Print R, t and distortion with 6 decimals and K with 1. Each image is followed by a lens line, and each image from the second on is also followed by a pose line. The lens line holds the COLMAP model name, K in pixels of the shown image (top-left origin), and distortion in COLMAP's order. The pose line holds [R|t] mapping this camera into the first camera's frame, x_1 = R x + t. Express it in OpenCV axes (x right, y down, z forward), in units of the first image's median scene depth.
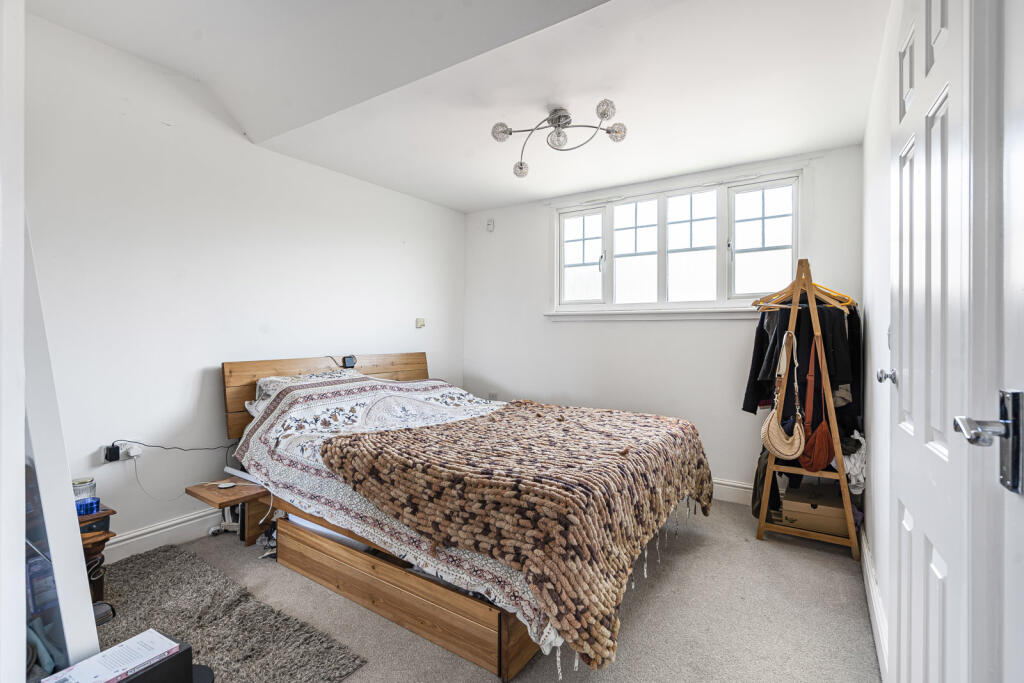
lens RADIAL K [[462.3, 0, 511.8], [0, 462.3, 336.7], [0, 0, 1]] dist [0.000578, 0.000147]
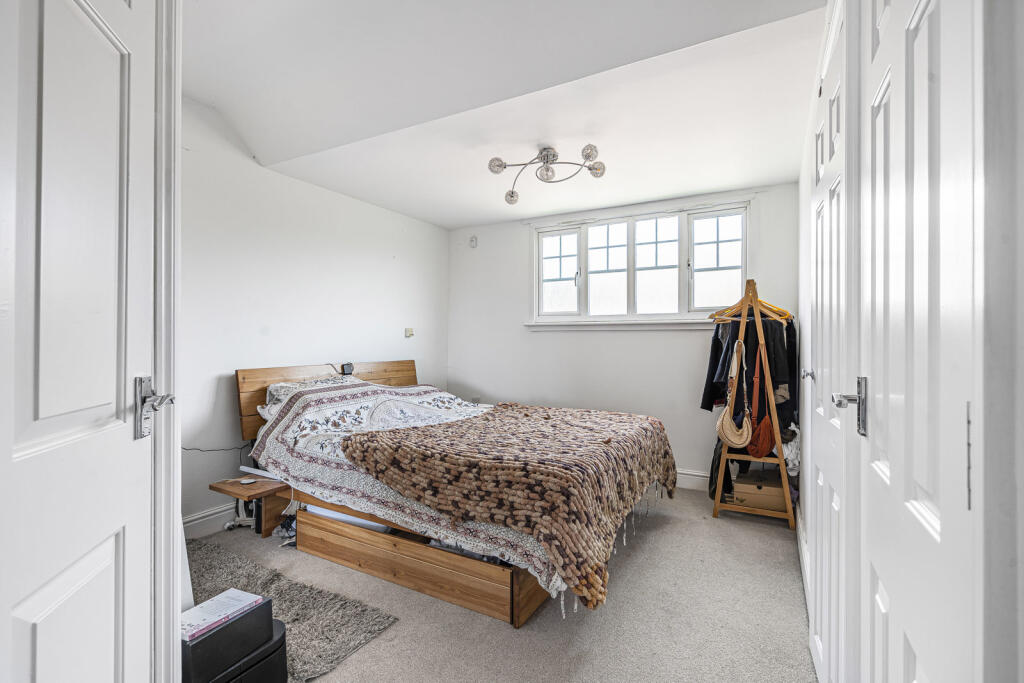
lens RADIAL K [[460.7, 0, 512.2], [0, 460.7, 345.5], [0, 0, 1]] dist [0.000117, -0.000010]
pose [[0.996766, -0.002147, 0.080325, -0.078104], [0.002105, 0.999998, 0.000609, -0.000031], [-0.080326, -0.000438, 0.996769, -0.136241]]
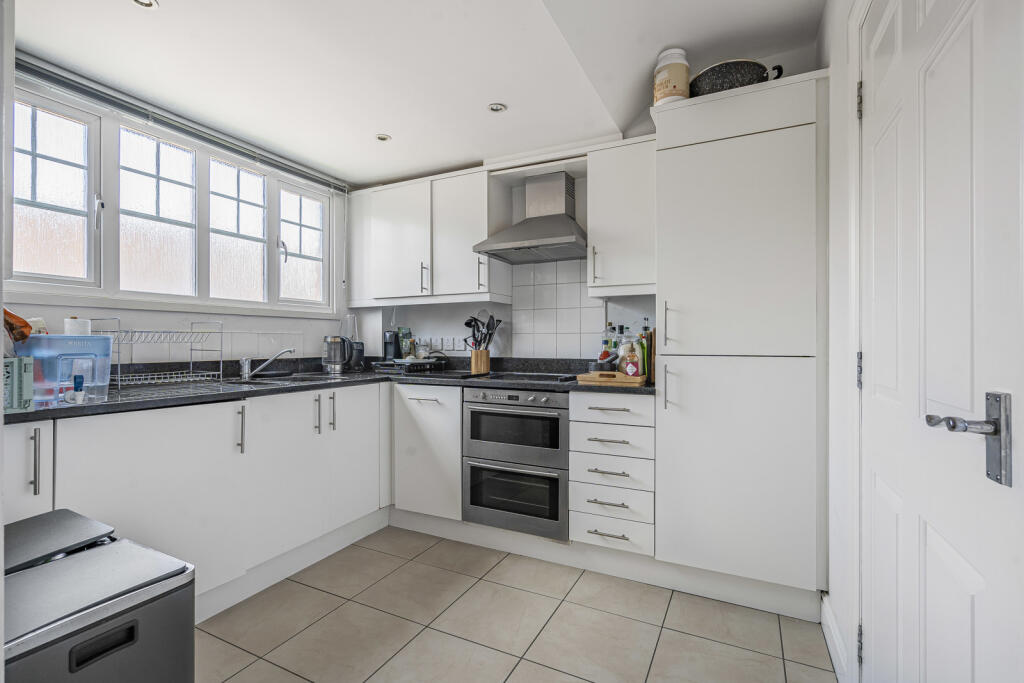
lens RADIAL K [[462.3, 0, 511.8], [0, 462.3, 336.7], [0, 0, 1]] dist [0.000578, 0.000147]
pose [[-0.119461, 0.002713, 0.992835, -0.666121], [0.000620, 0.999996, -0.002658, -0.015490], [-0.992839, 0.000298, -0.119463, 0.889623]]
